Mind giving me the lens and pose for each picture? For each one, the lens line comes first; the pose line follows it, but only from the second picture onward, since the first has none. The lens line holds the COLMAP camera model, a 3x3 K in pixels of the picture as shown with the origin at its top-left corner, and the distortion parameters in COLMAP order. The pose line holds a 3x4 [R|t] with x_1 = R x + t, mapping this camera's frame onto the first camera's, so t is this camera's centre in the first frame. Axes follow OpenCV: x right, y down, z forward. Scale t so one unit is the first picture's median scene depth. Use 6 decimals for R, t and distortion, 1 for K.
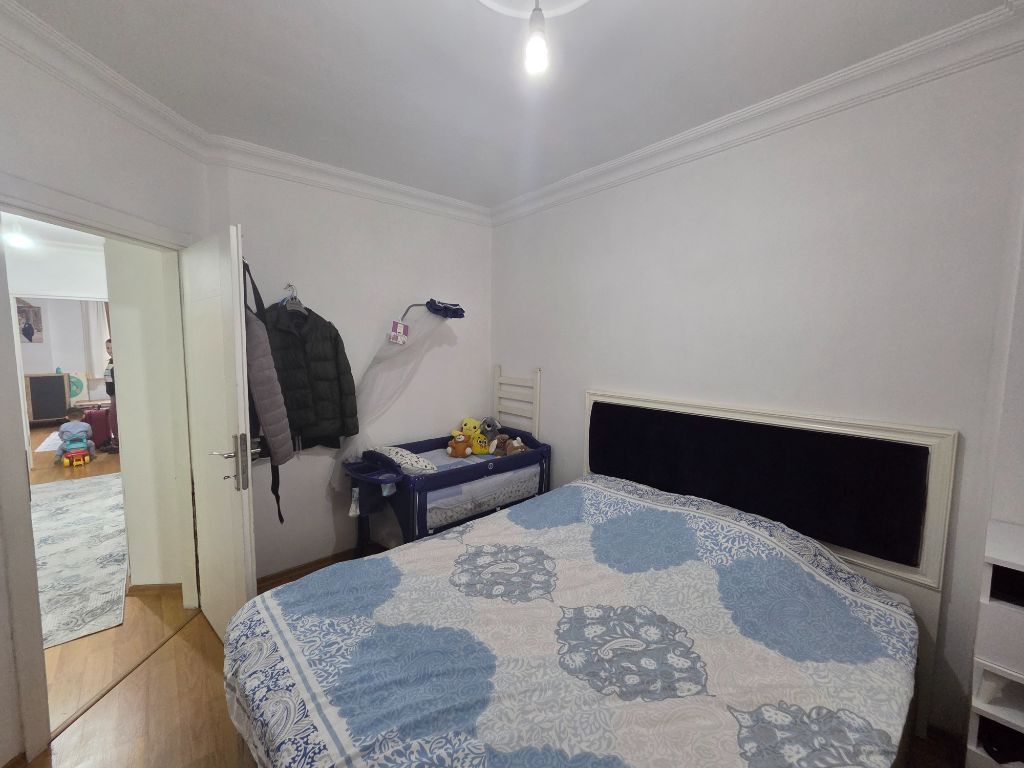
lens RADIAL K [[417.8, 0, 510.4], [0, 417.8, 381.0], [0, 0, 1]] dist [0.000182, -0.000067]
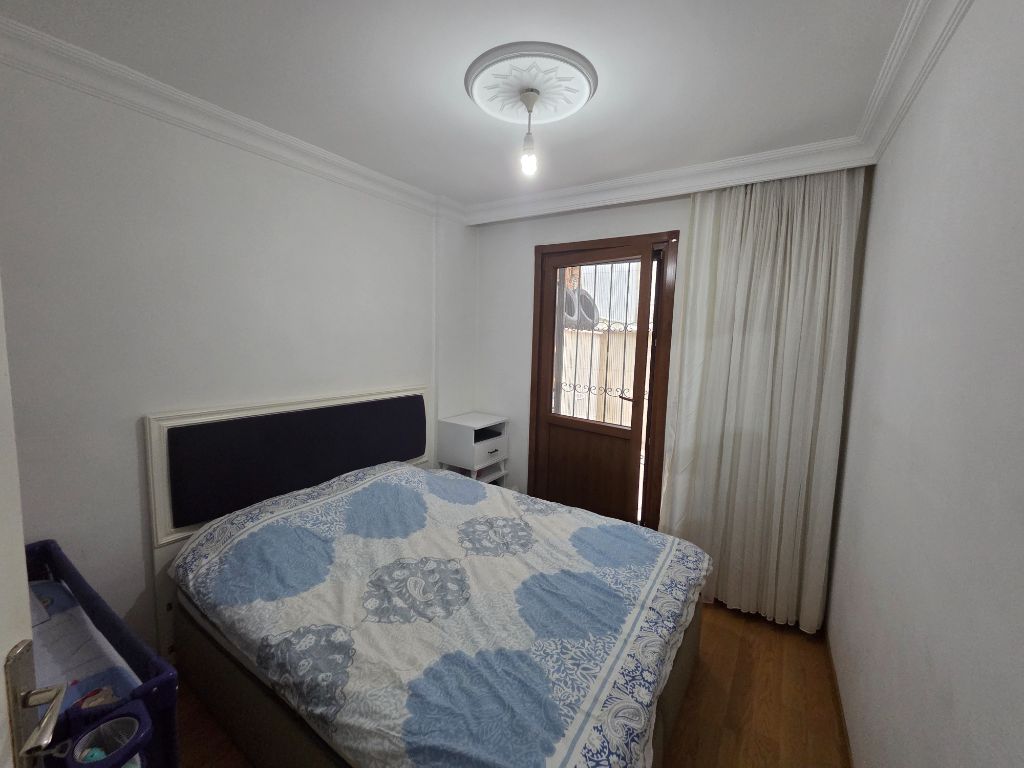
lens RADIAL K [[417.8, 0, 510.4], [0, 417.8, 381.0], [0, 0, 1]] dist [0.000182, -0.000067]
pose [[-0.264548, -0.114372, 0.957566, -0.982437], [0.057029, 0.989349, 0.133924, -0.143490], [-0.962685, 0.090039, -0.255208, 1.037594]]
